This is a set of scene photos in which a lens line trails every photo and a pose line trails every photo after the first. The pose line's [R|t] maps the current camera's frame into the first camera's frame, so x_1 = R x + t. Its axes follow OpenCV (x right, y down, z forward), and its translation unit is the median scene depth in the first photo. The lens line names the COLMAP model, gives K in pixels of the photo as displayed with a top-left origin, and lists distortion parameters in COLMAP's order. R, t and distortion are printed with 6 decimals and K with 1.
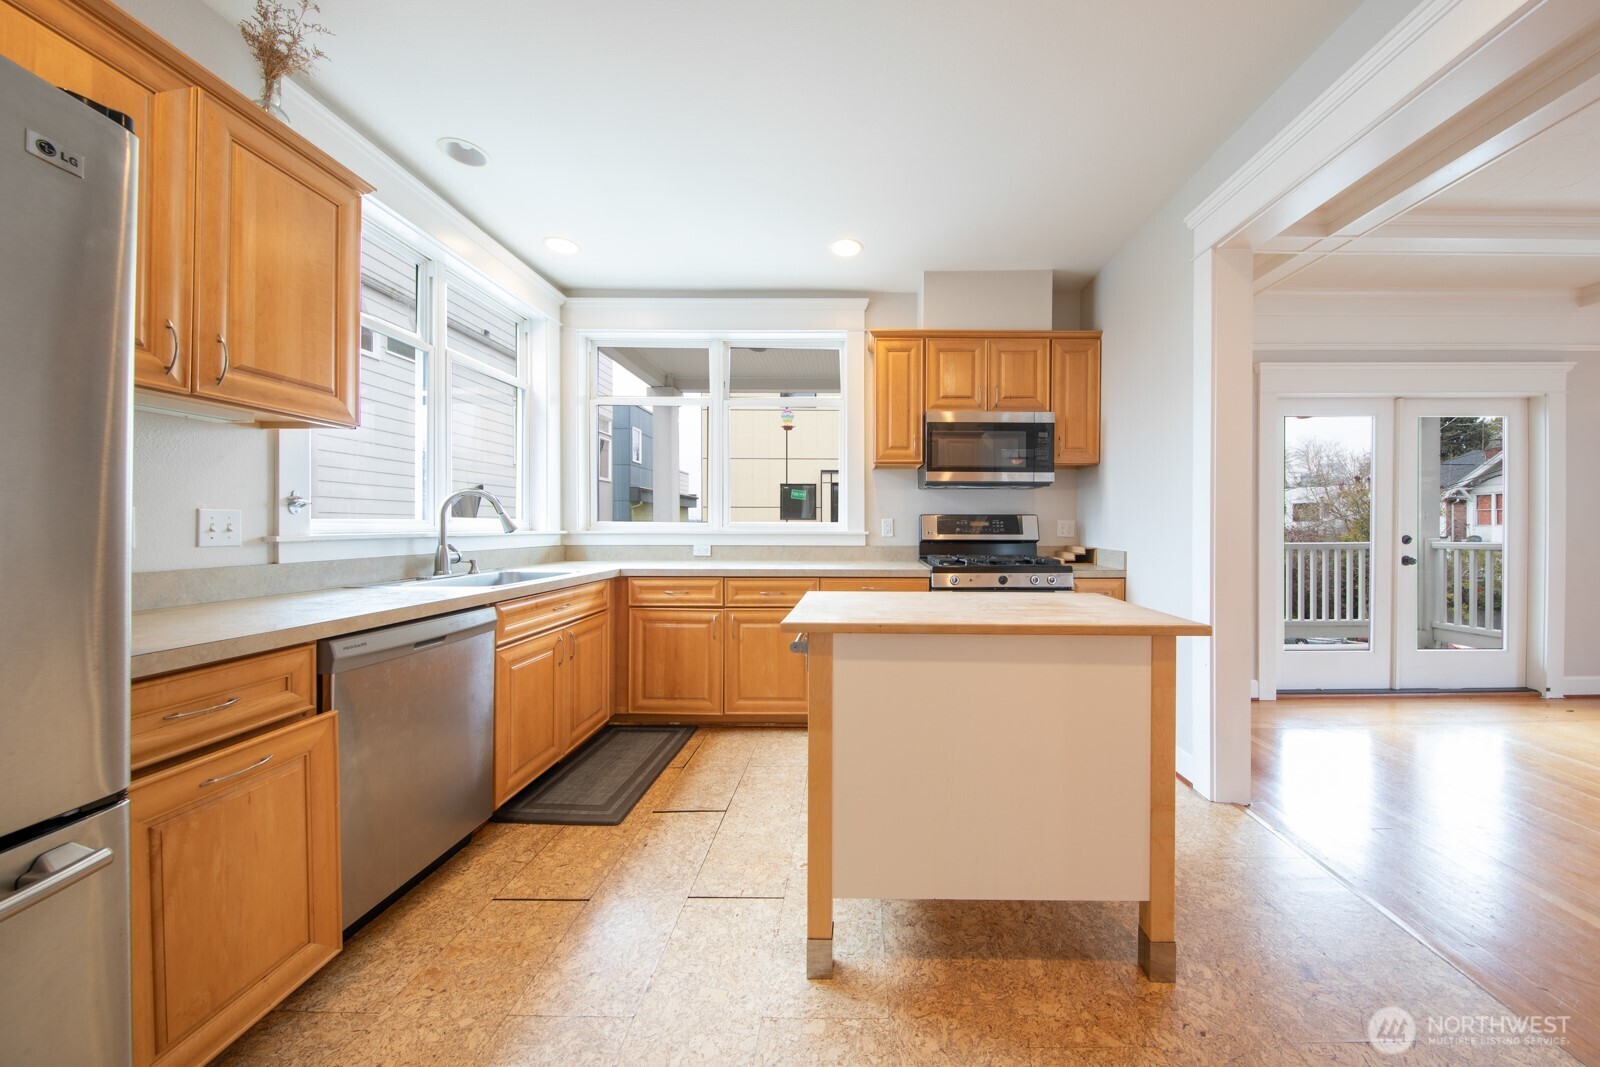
lens RADIAL K [[542.3, 0, 848.3], [0, 542.3, 528.2], [0, 0, 1]] dist [0.002330, -0.003846]
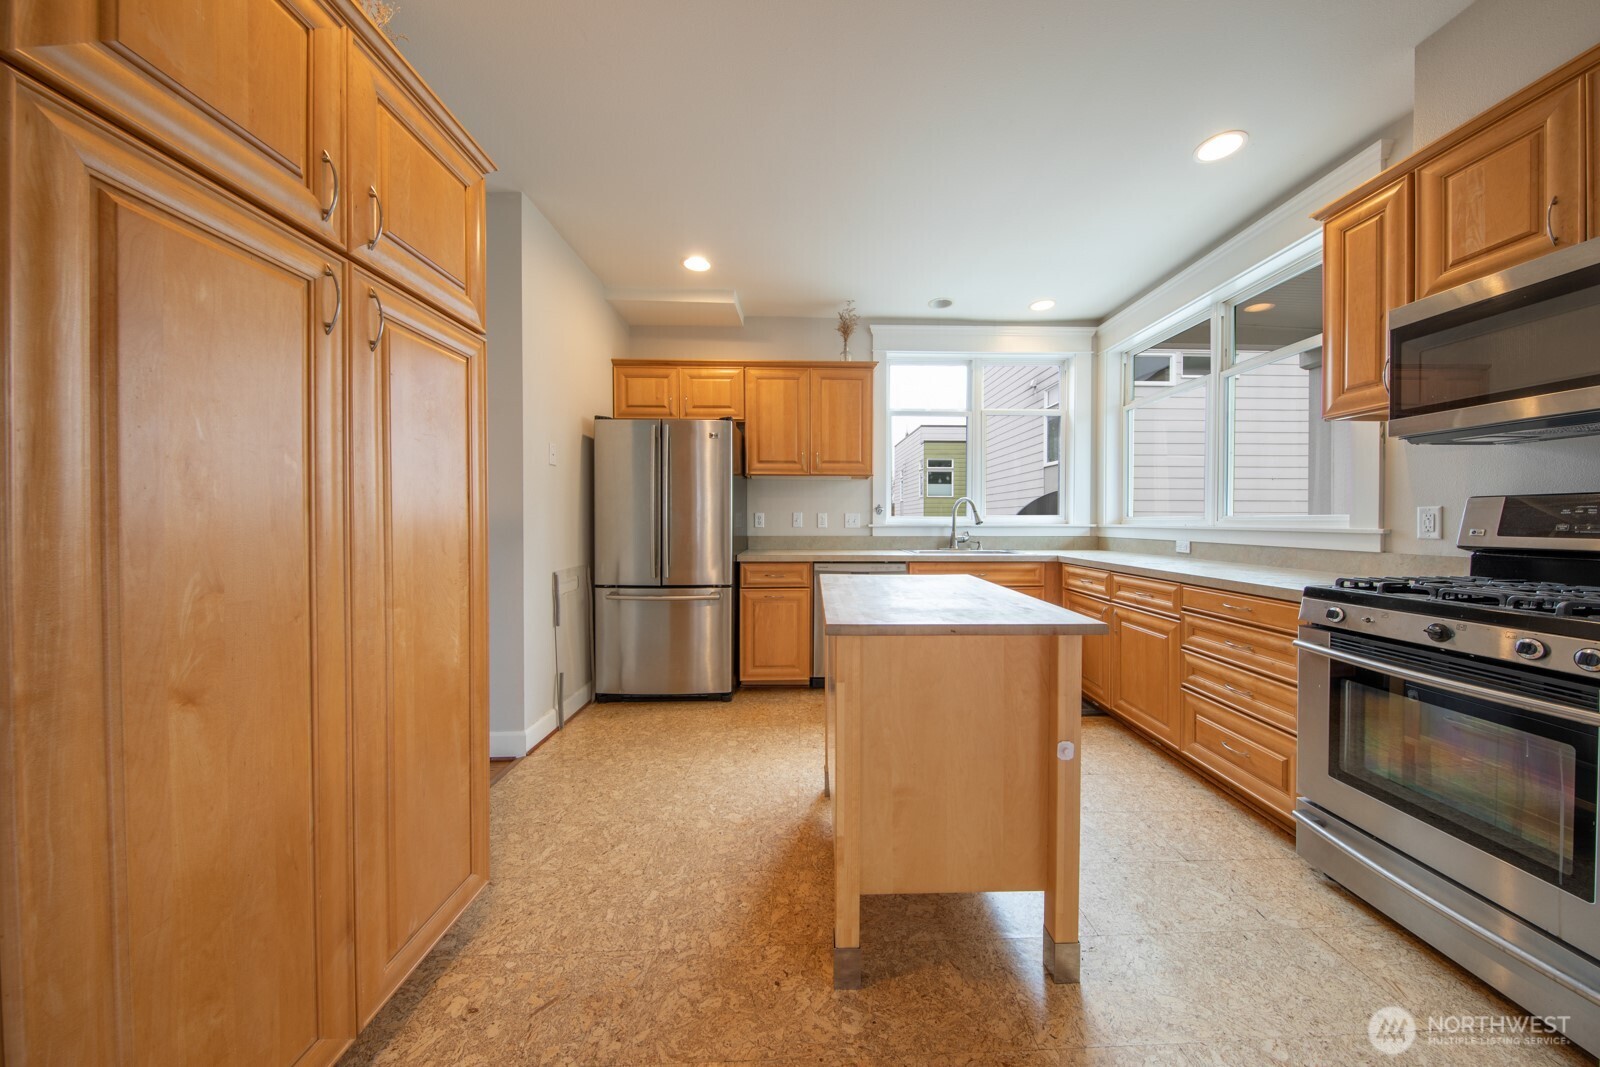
lens RADIAL K [[508.2, 0, 816.5], [0, 508.2, 526.9], [0, 0, 1]] dist [0.001321, -0.003512]
pose [[0.025249, 0.011038, -0.999620, 0.775539], [-0.006184, 0.999922, 0.010885, 0.002508], [0.999662, 0.005907, 0.025315, 0.486738]]
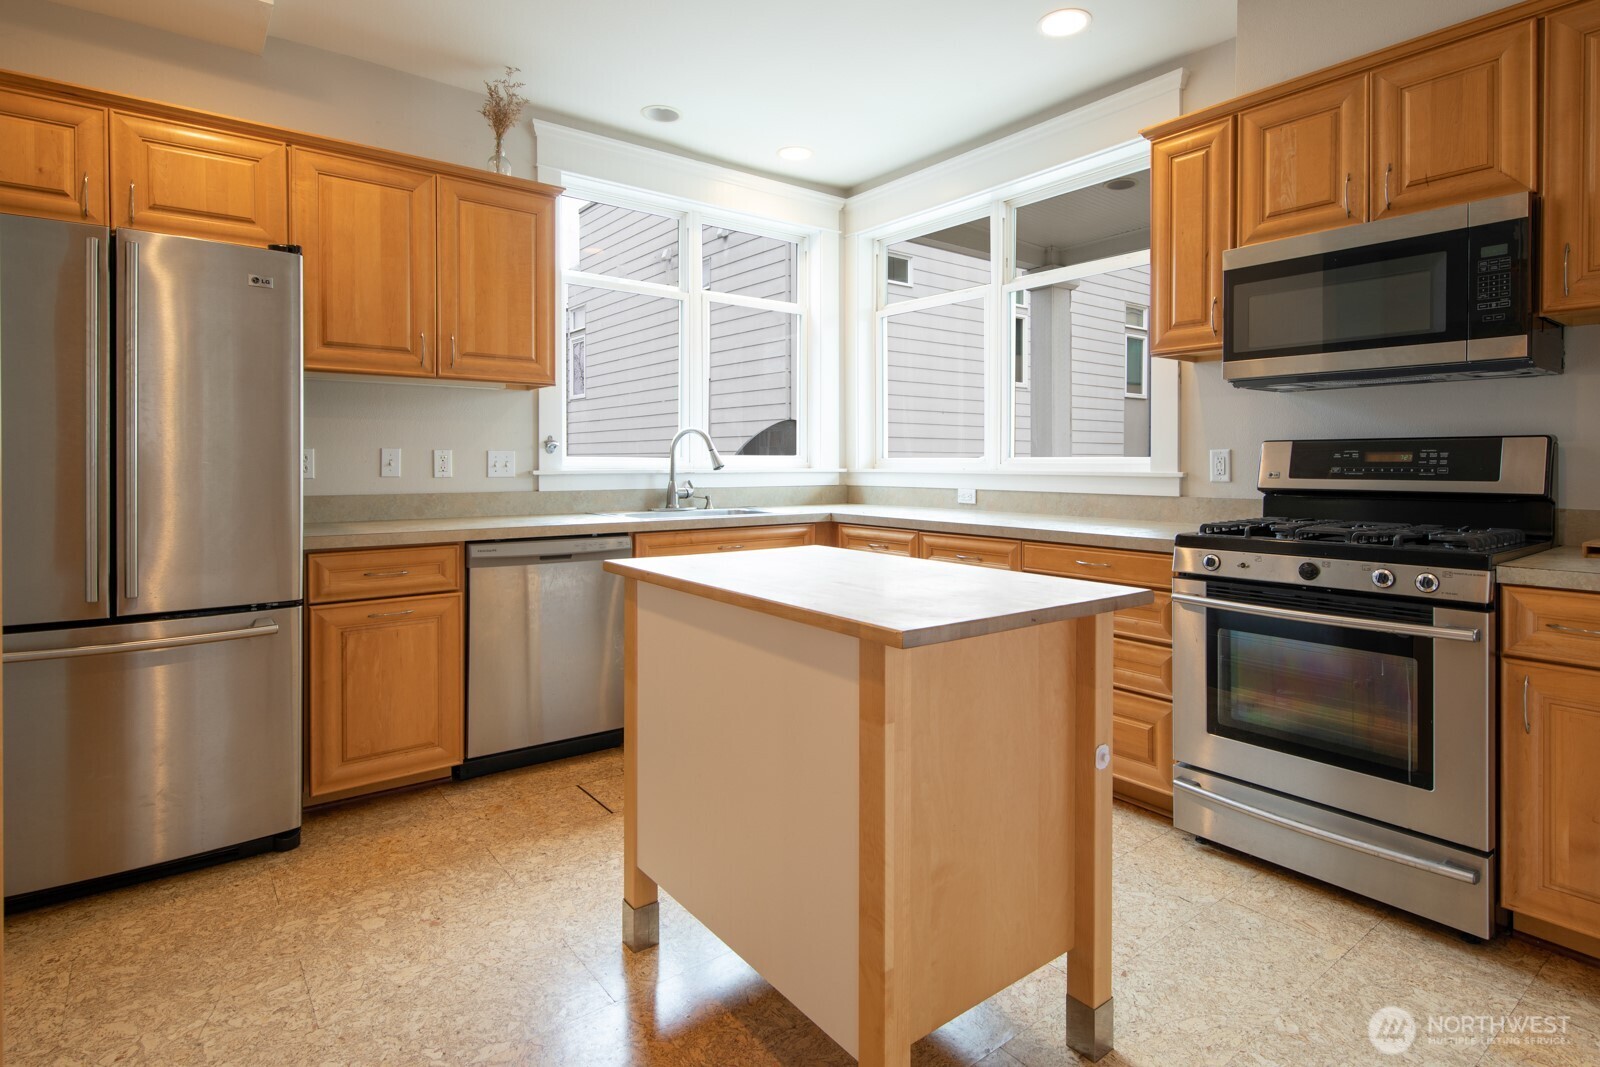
lens RADIAL K [[828.4, 0, 810.3], [0, 828.4, 469.5], [0, 0, 1]] dist [0.022146, -0.013287]
pose [[0.614571, 0.004520, -0.788848, 0.660788], [-0.003461, 0.999989, 0.003033, 0.002644], [0.788854, 0.000866, 0.614581, 0.190971]]
